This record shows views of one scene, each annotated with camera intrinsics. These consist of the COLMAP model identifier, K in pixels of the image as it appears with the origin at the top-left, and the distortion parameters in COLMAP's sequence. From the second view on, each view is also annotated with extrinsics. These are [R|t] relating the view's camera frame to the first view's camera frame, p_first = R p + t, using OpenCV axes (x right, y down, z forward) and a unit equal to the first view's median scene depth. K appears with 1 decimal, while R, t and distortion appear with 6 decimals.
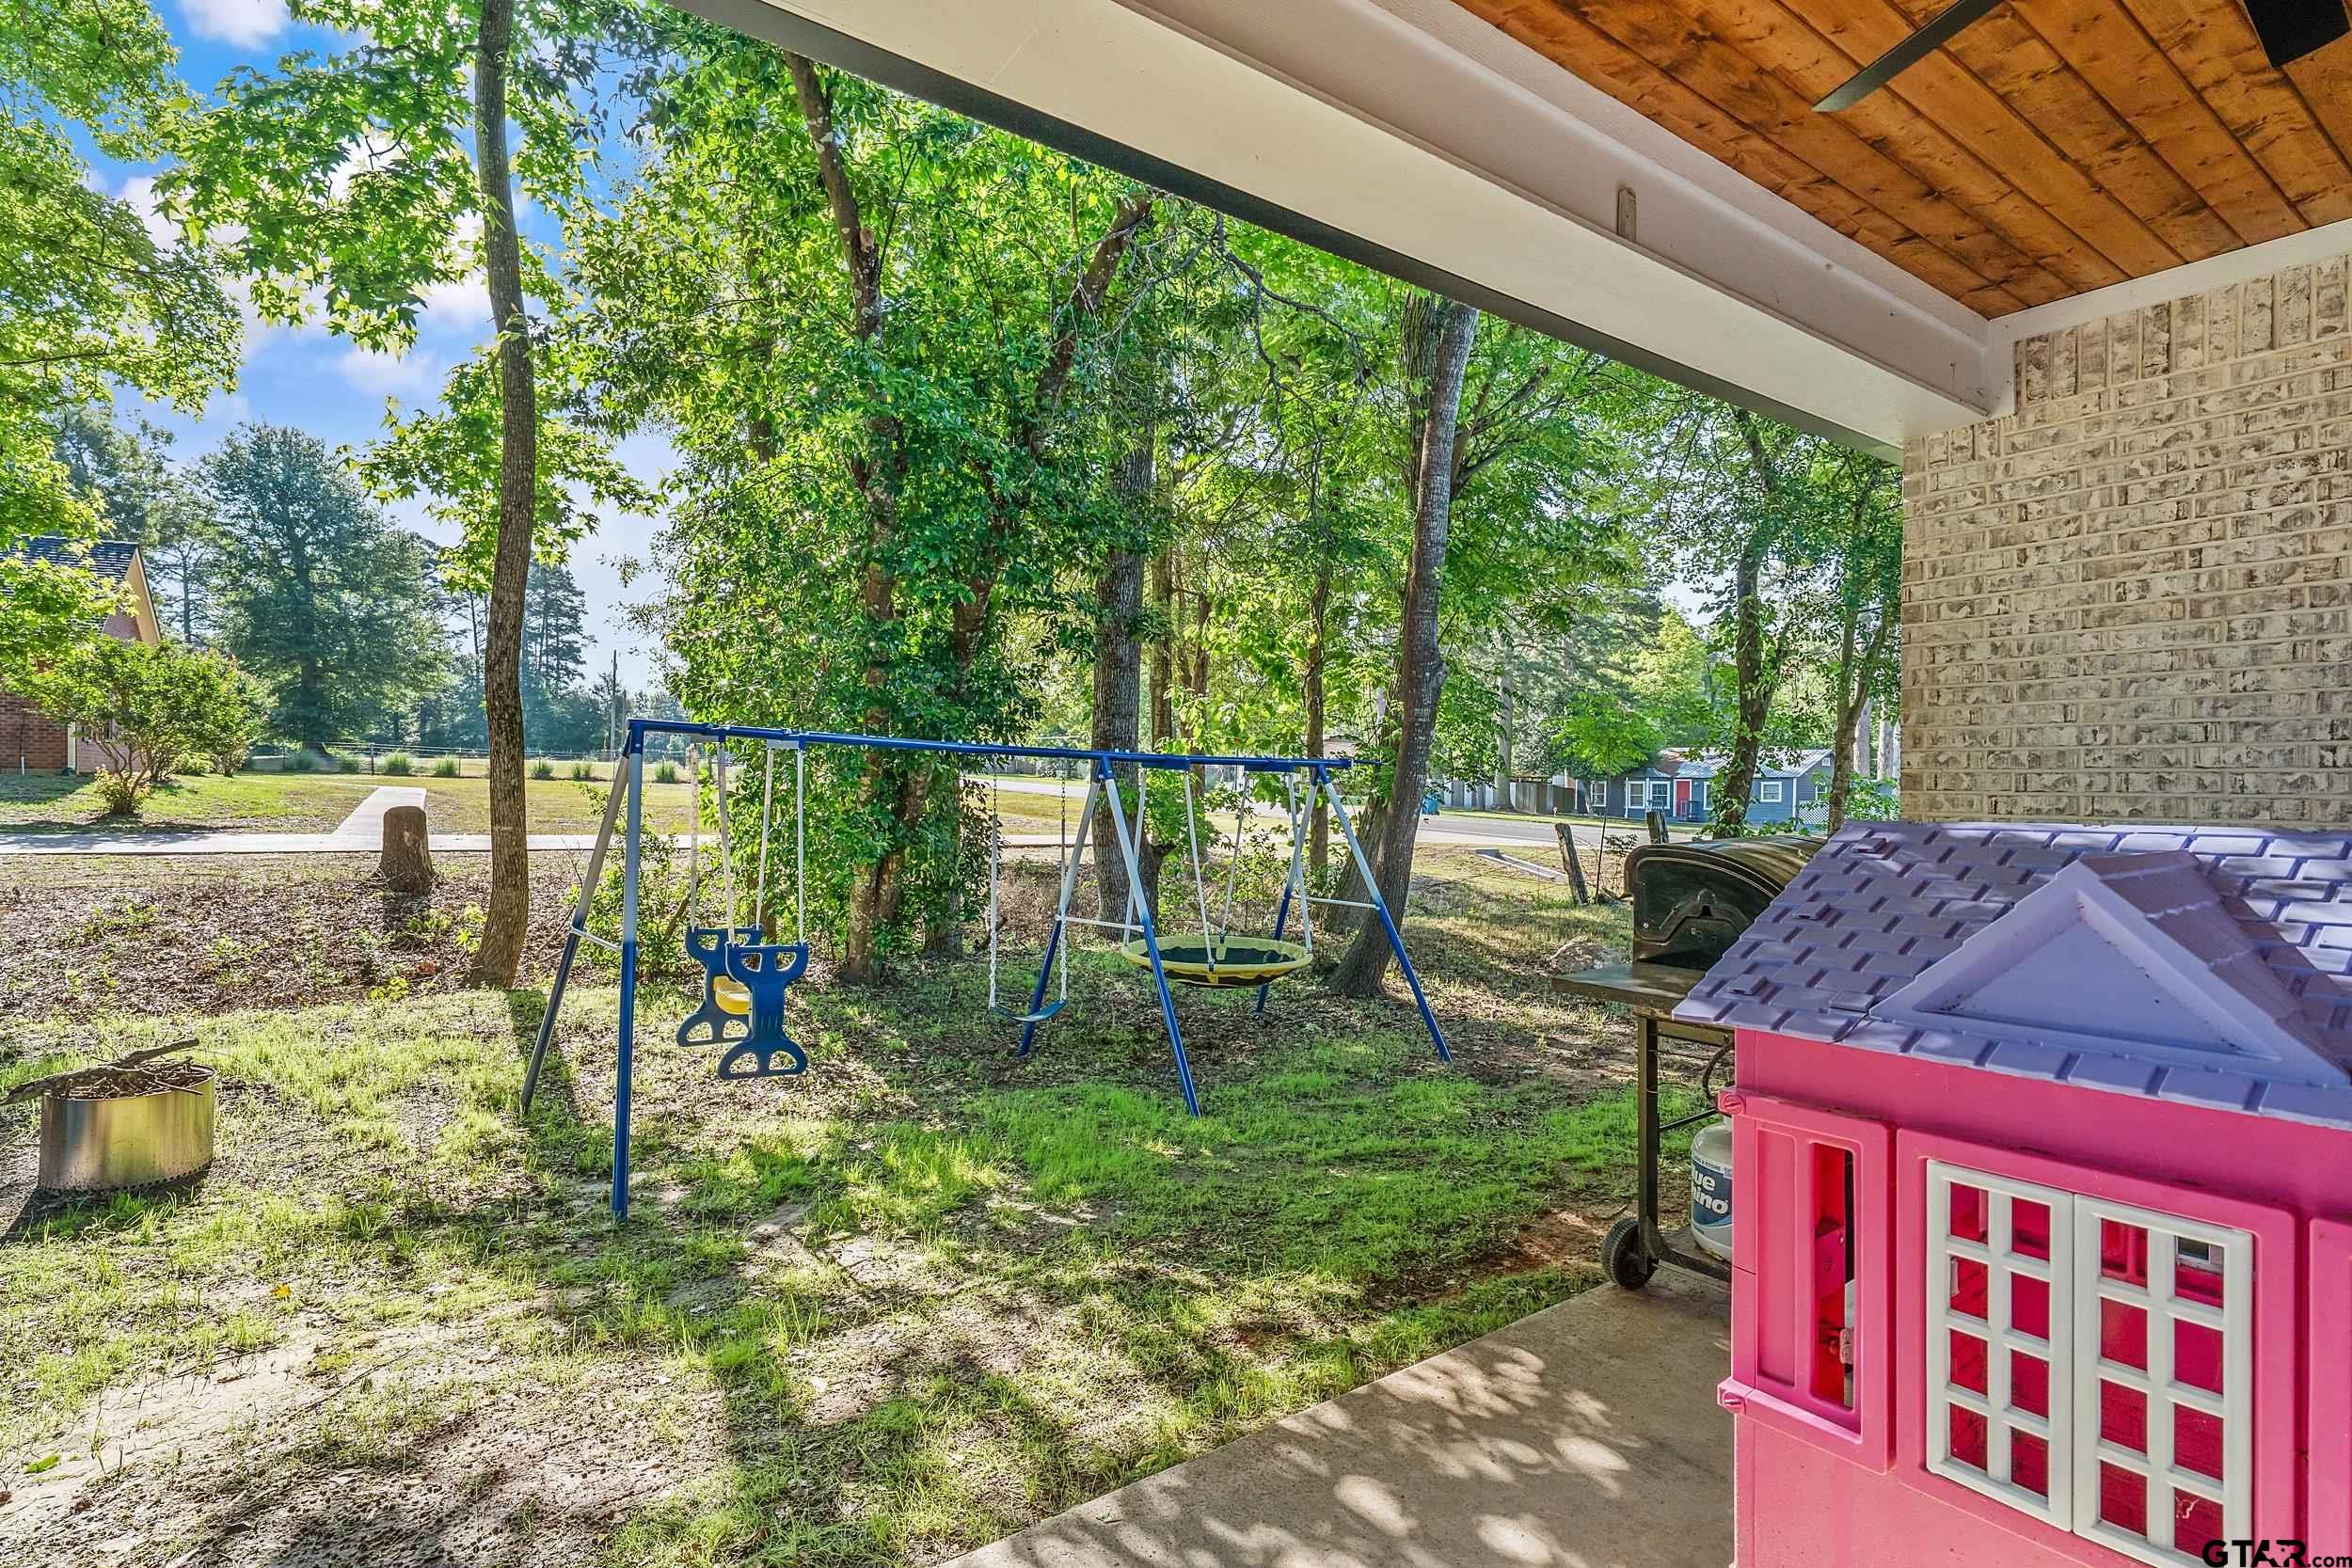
lens RADIAL K [[1143.9, 0, 1176.0], [0, 1143.9, 784.0], [0, 0, 1]] dist [0.001675, -0.000195]
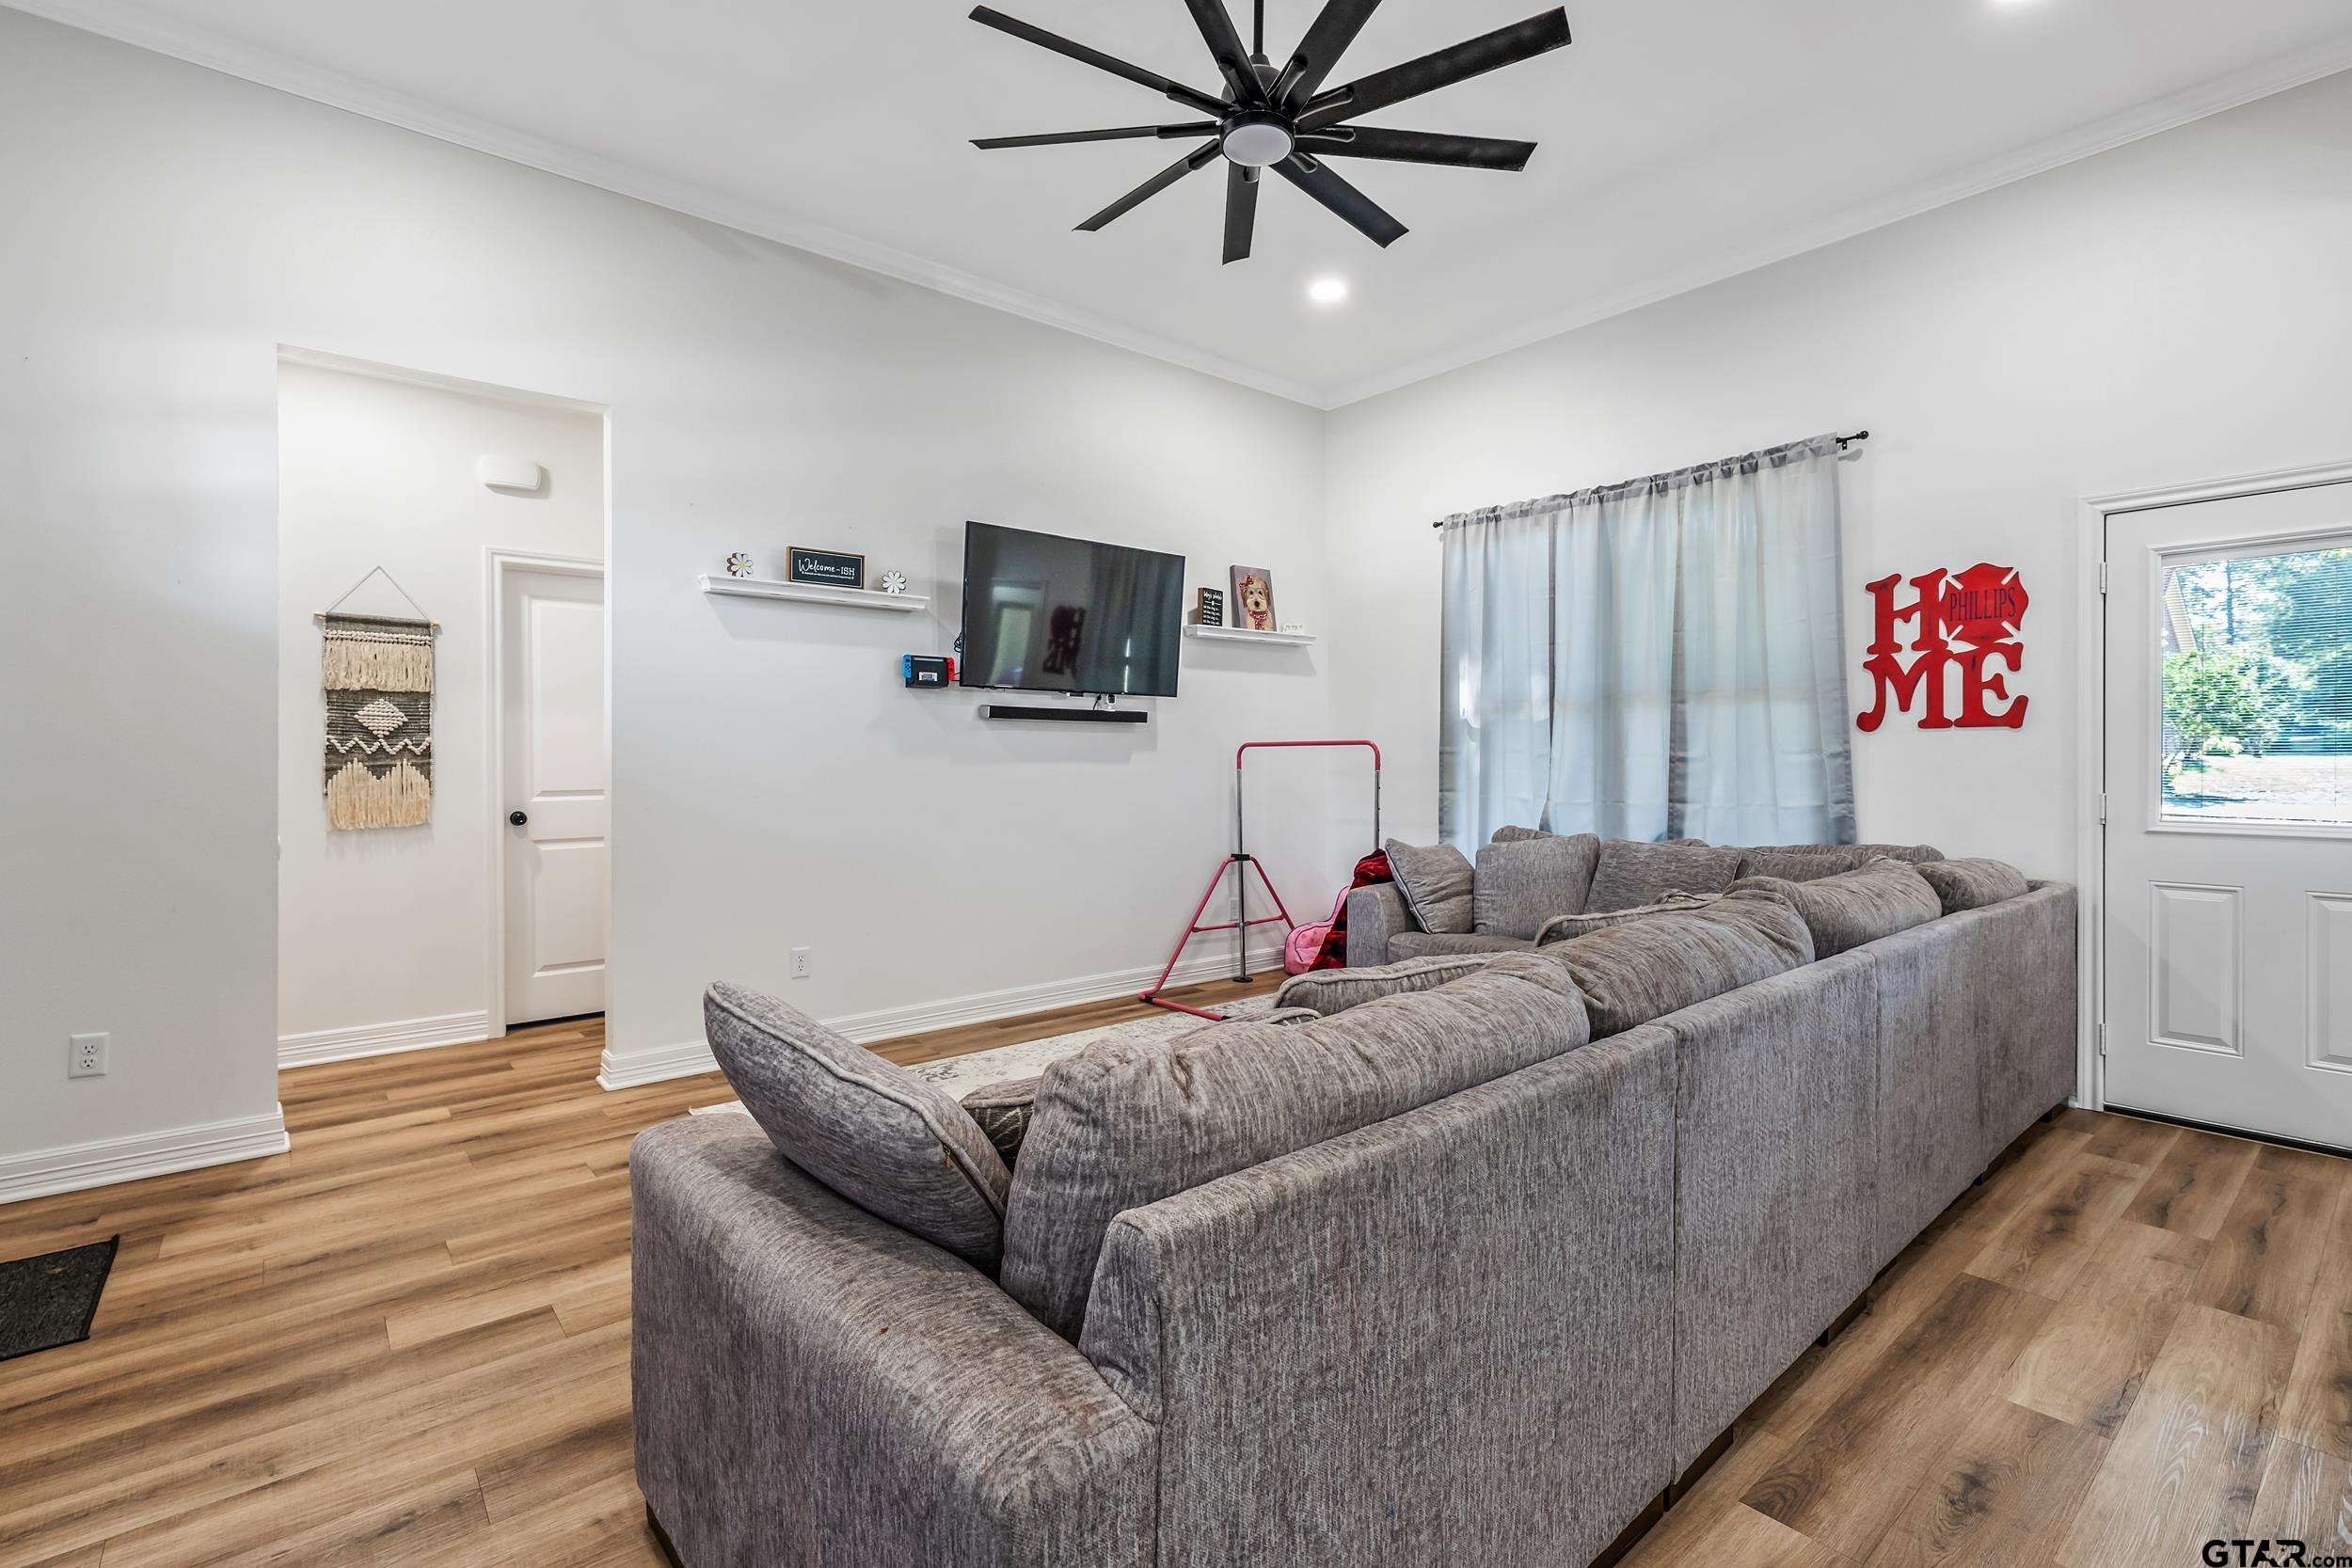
lens RADIAL K [[1061.5, 0, 1171.5], [0, 1061.5, 752.3], [0, 0, 1]] dist [-0.000888, -0.000173]
pose [[0.070767, -0.004429, -0.997483, 0.146344], [-0.004564, 0.999978, -0.004763, -0.001732], [0.997482, 0.004890, 0.070745, -0.146996]]
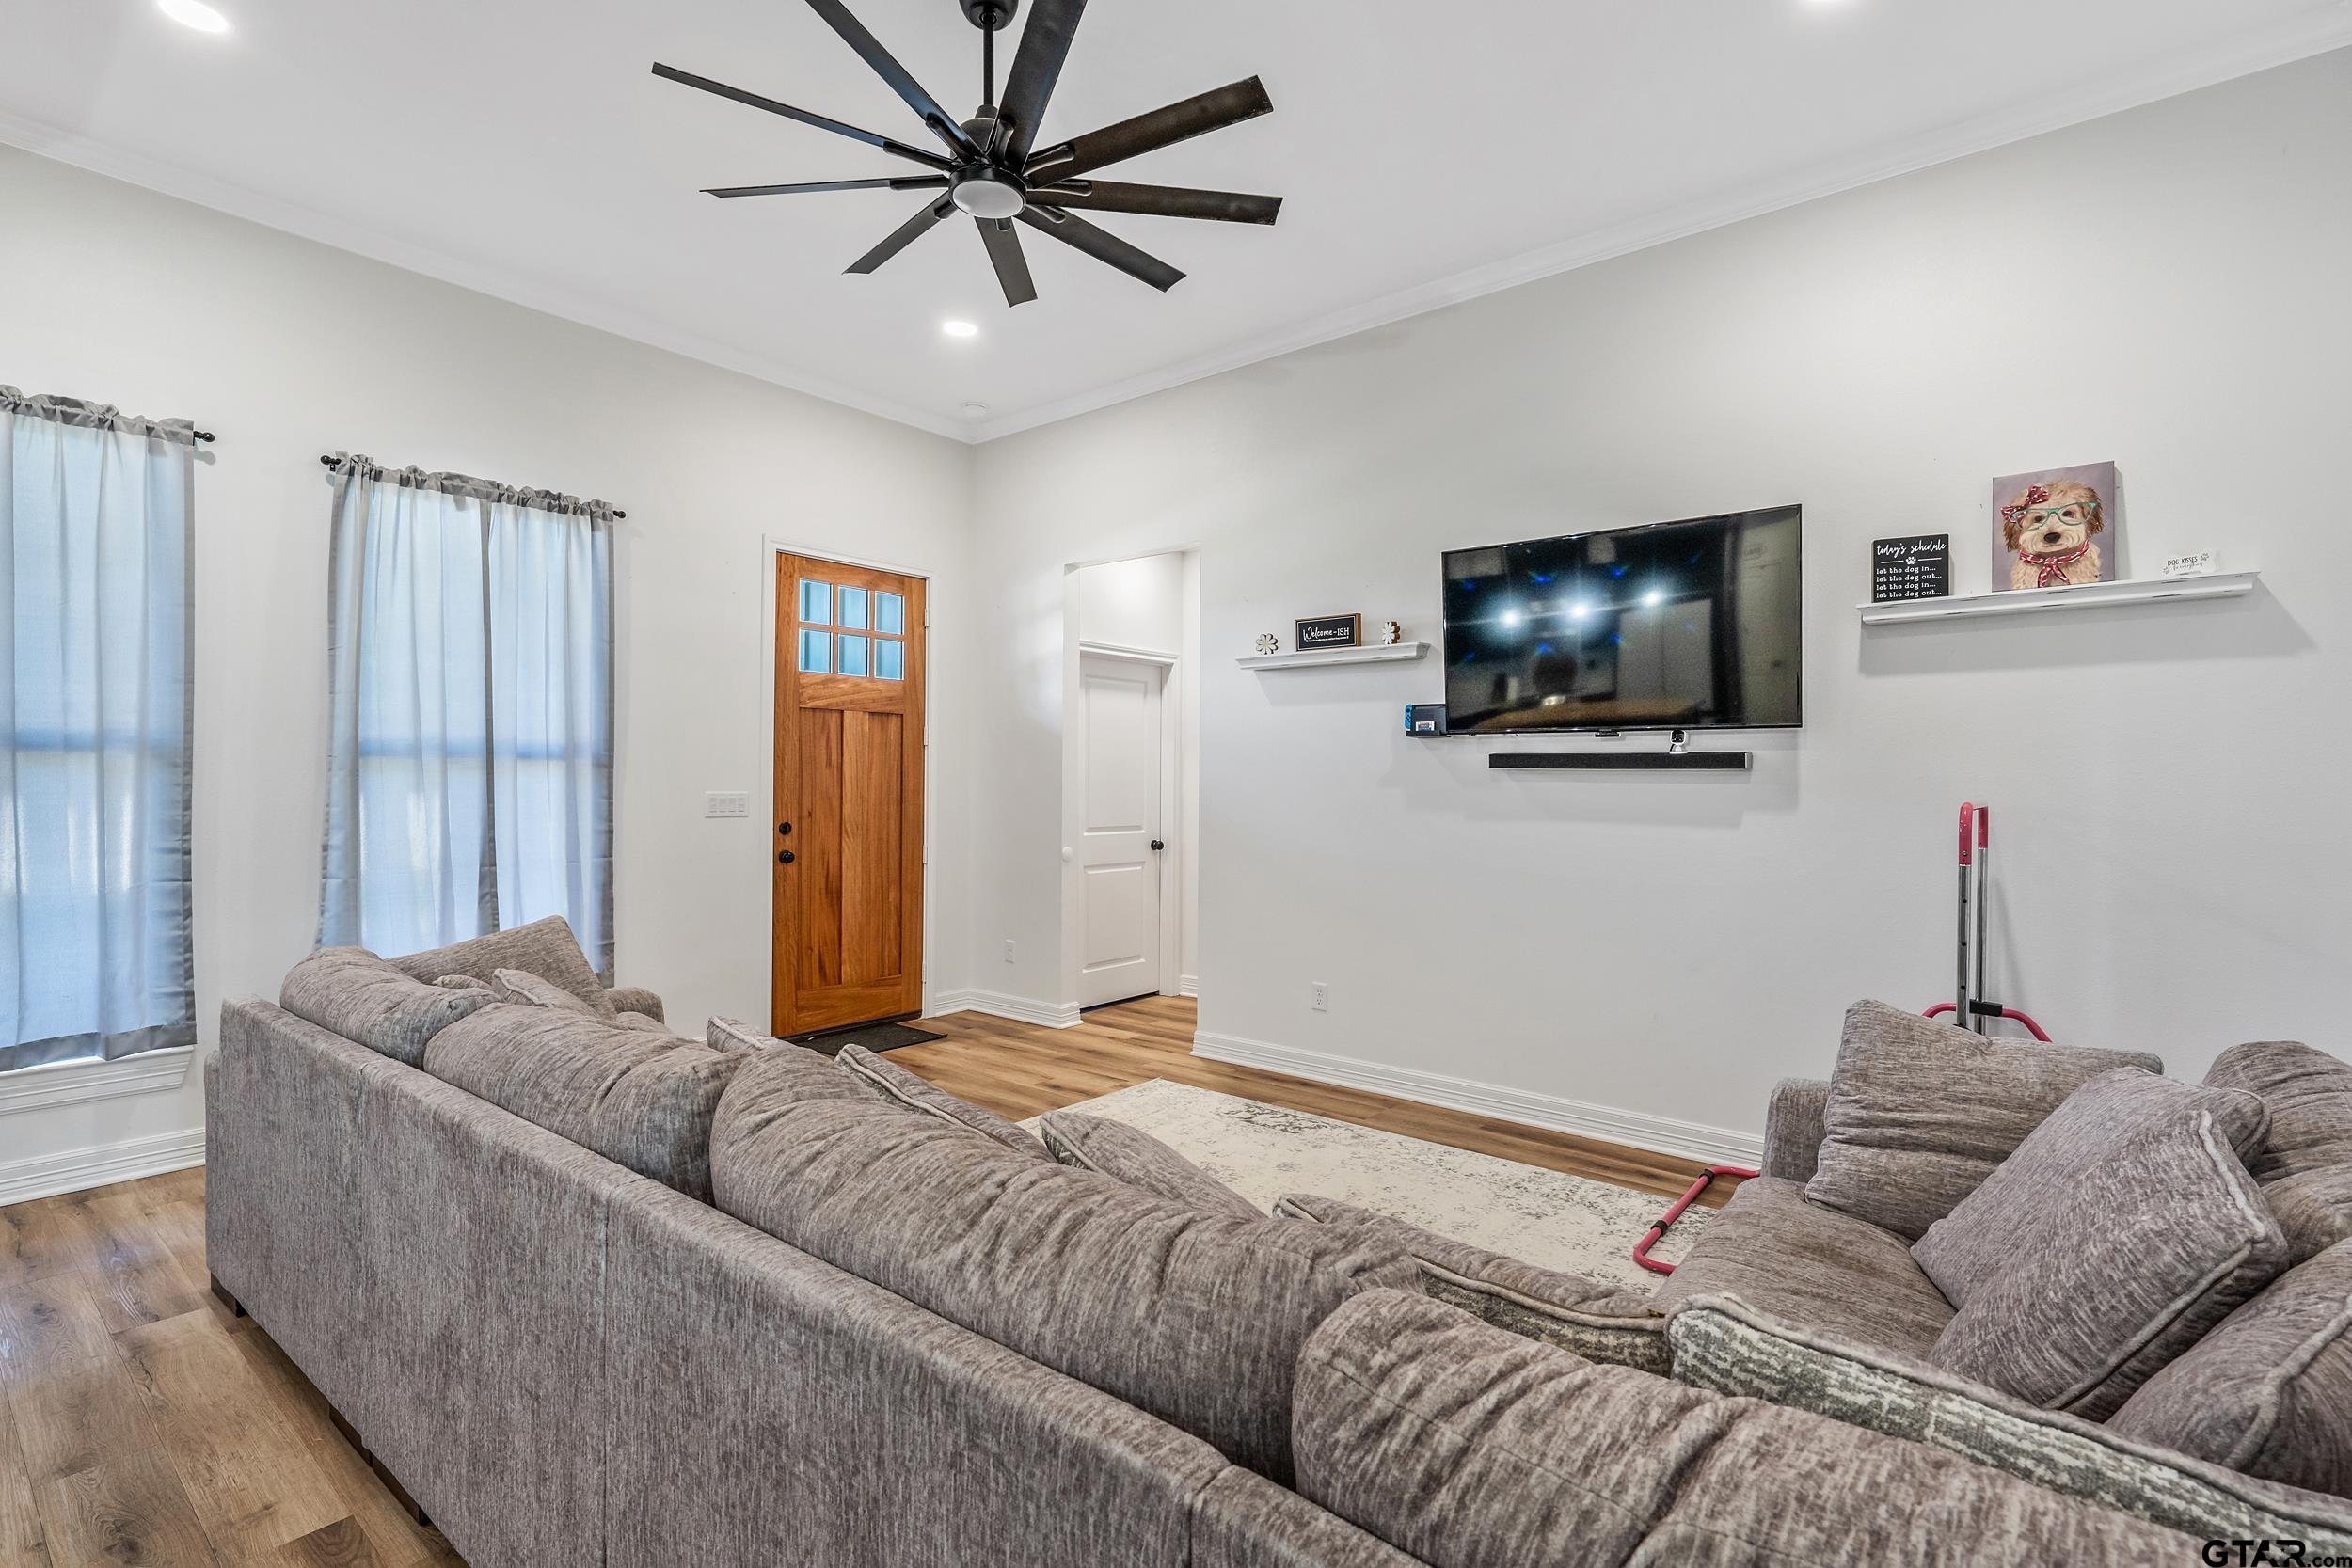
lens RADIAL K [[1071.1, 0, 1176.0], [0, 1071.1, 784.0], [0, 0, 1]] dist [-0.000710, -0.000095]
pose [[-0.963560, -0.002884, -0.267477, -1.676062], [-0.005841, 0.999930, 0.010262, -0.109107], [0.267429, 0.011450, -0.963510, 2.176313]]
